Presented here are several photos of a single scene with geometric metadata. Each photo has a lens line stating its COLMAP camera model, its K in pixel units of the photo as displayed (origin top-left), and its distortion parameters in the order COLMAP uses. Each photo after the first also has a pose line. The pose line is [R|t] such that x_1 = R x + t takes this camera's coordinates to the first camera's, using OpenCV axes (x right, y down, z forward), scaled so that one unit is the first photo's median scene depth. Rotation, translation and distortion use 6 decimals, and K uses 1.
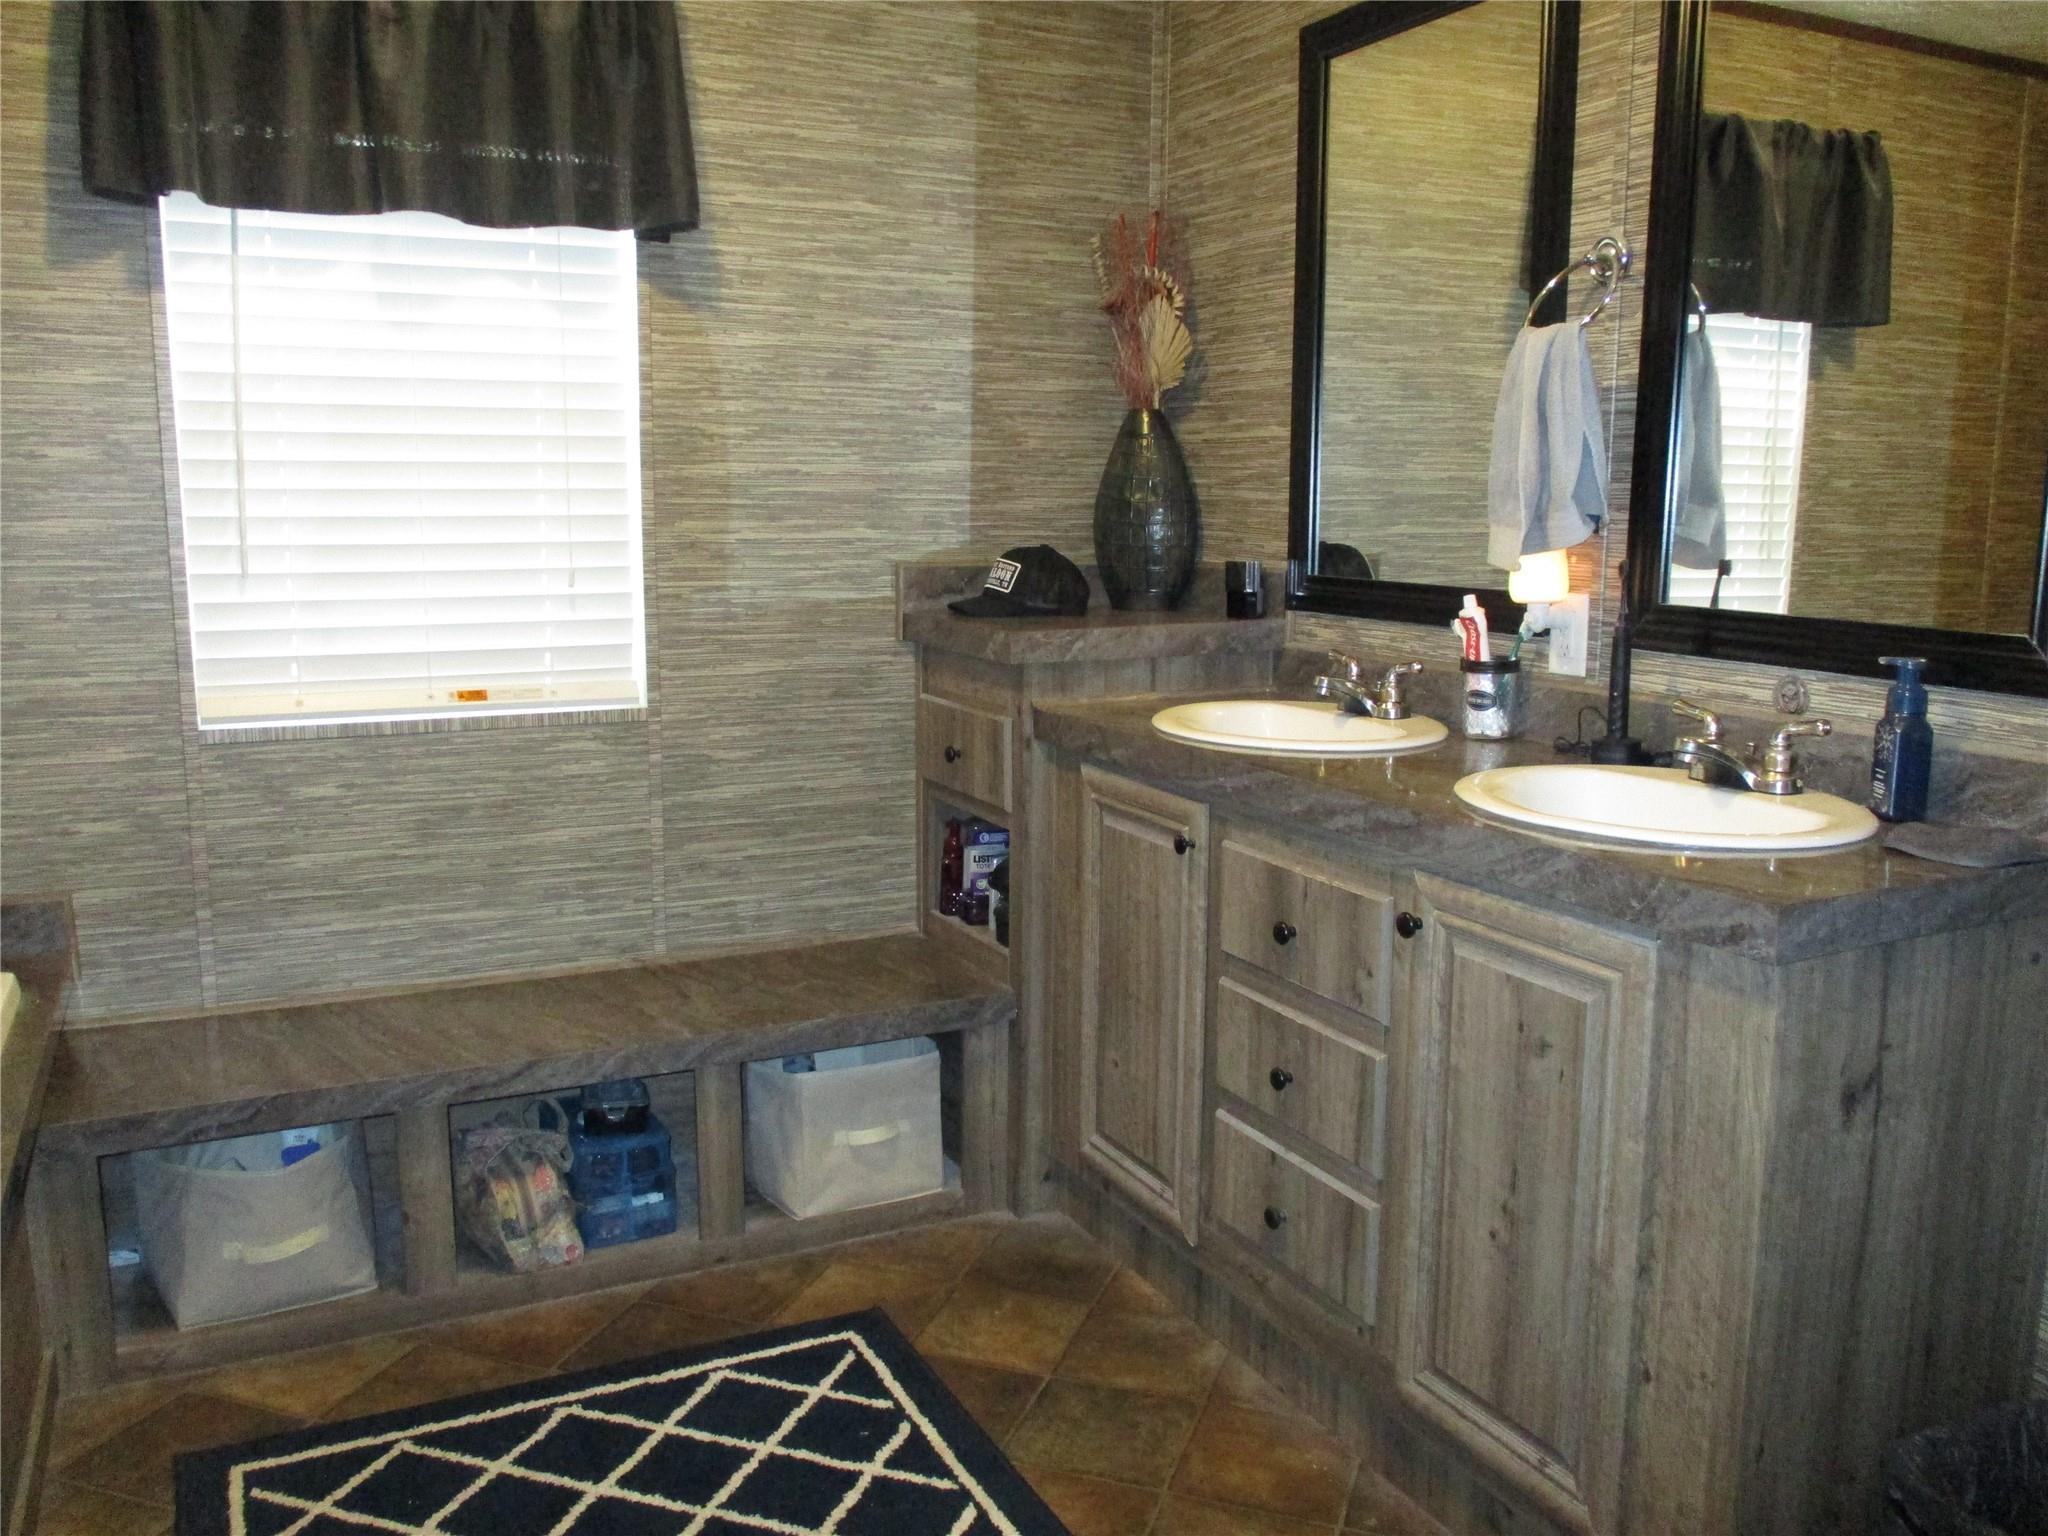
lens RADIAL K [[1691.8, 0, 1031.4], [0, 1691.8, 777.6], [0, 0, 1]] dist [-0.032992, 0.008754]
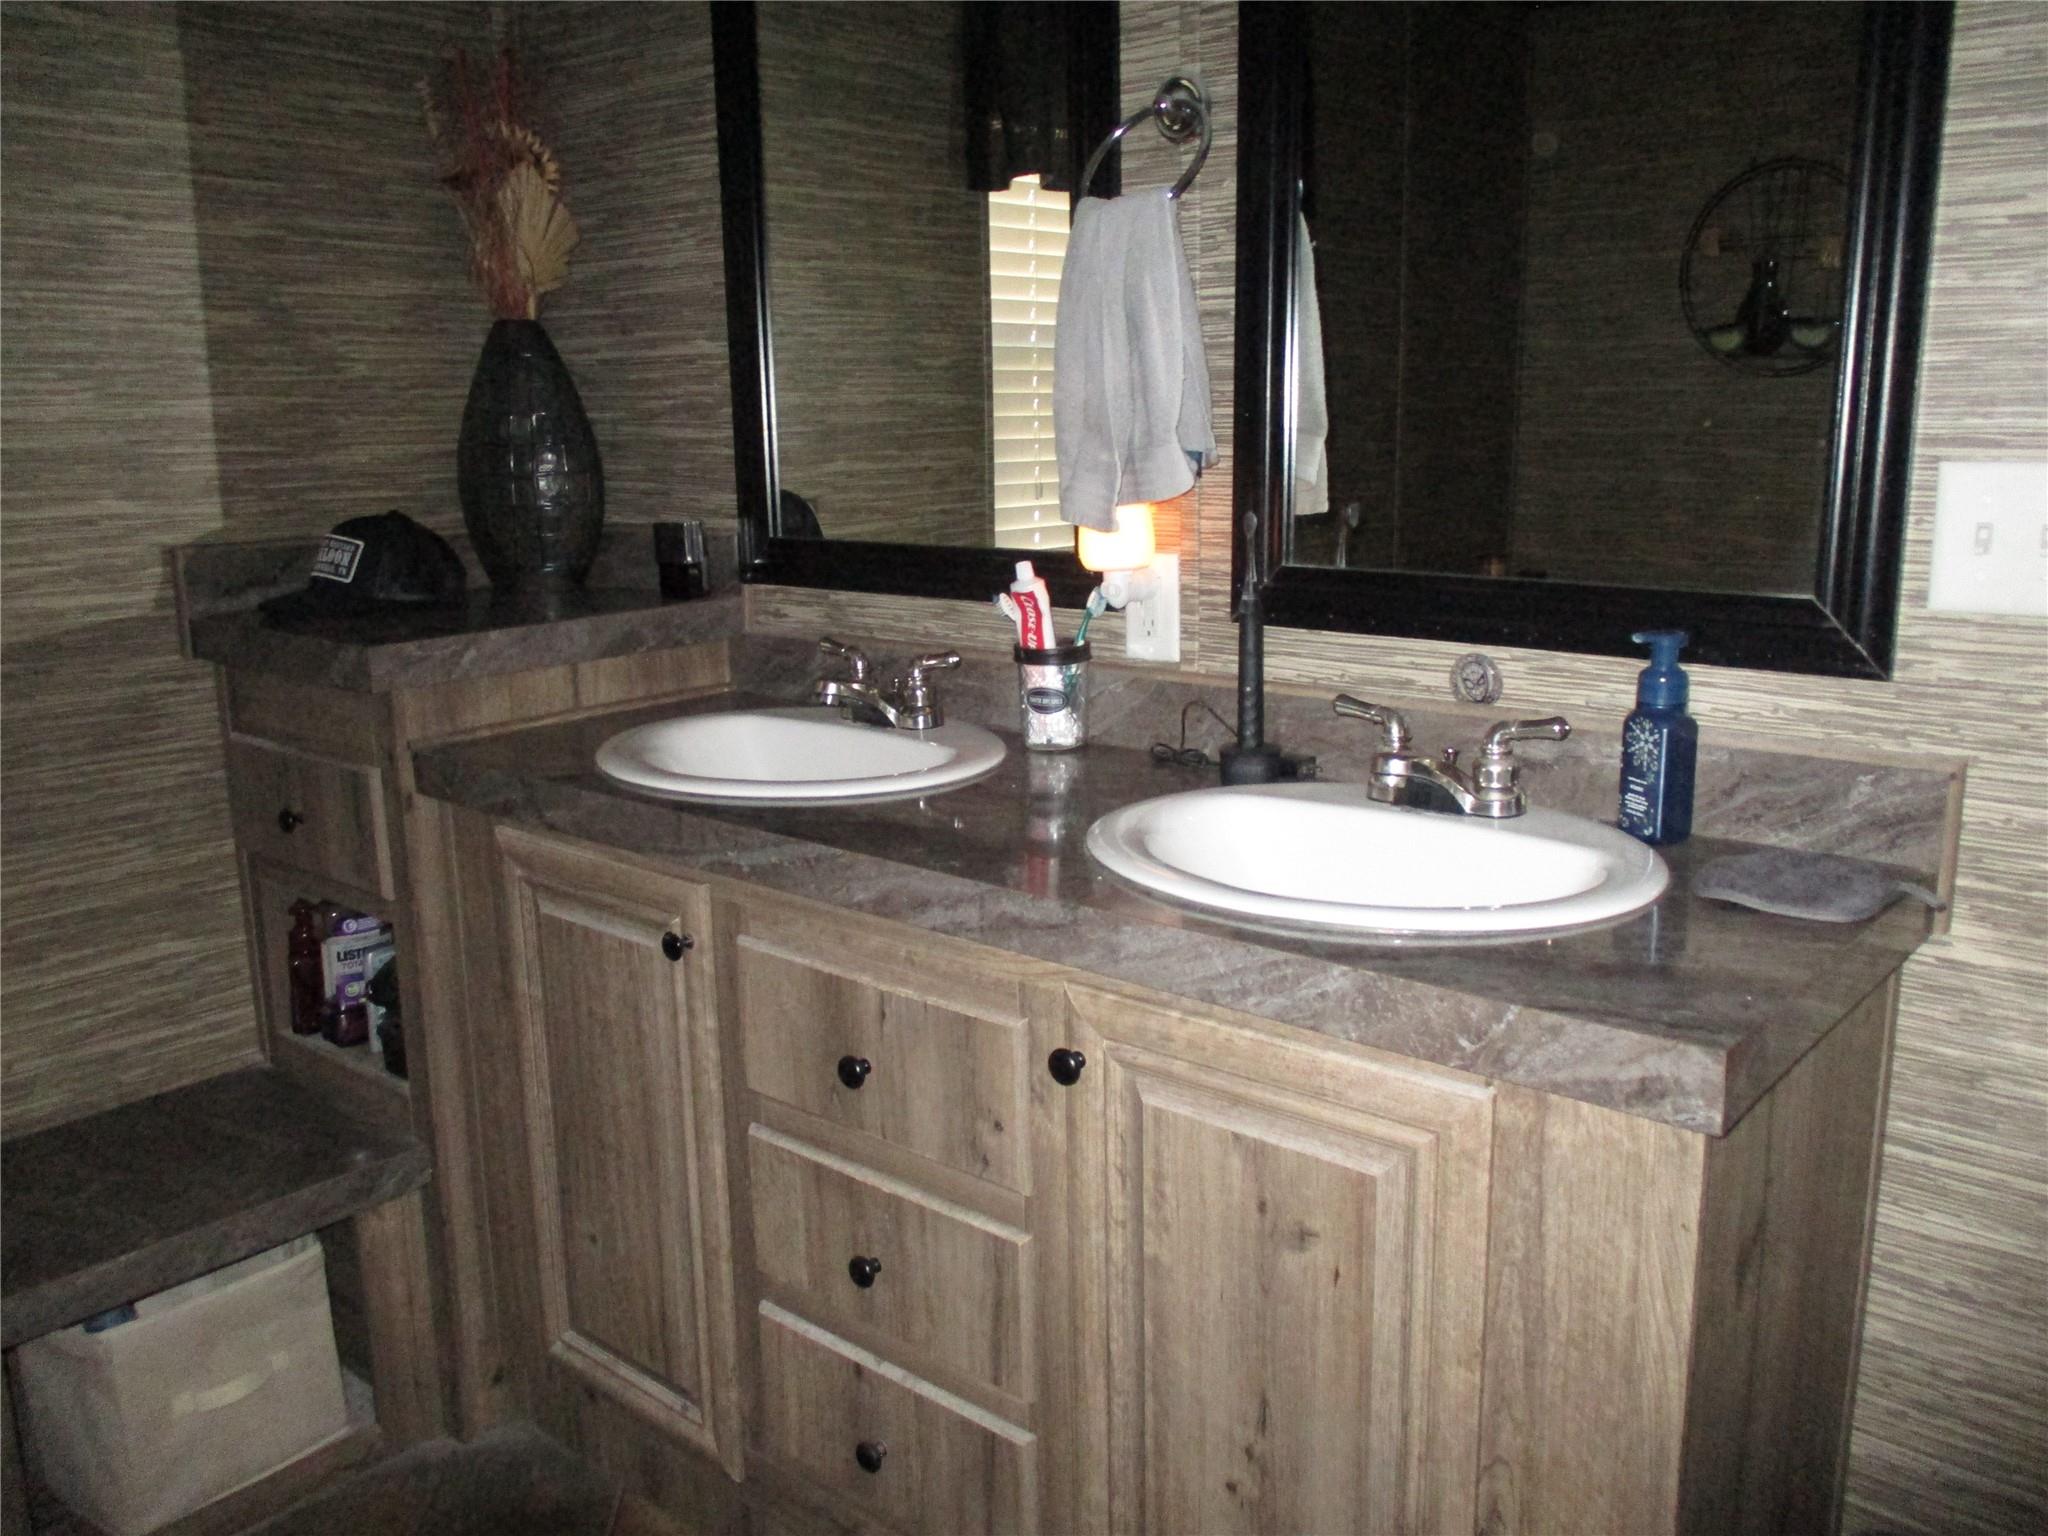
lens RADIAL K [[1691.8, 0, 1031.4], [0, 1691.8, 777.6], [0, 0, 1]] dist [-0.032992, 0.008754]
pose [[0.921272, -0.103814, 0.374807, -0.027575], [0.087006, 0.994305, 0.061542, -0.056075], [-0.379061, -0.024086, 0.925058, 0.286459]]
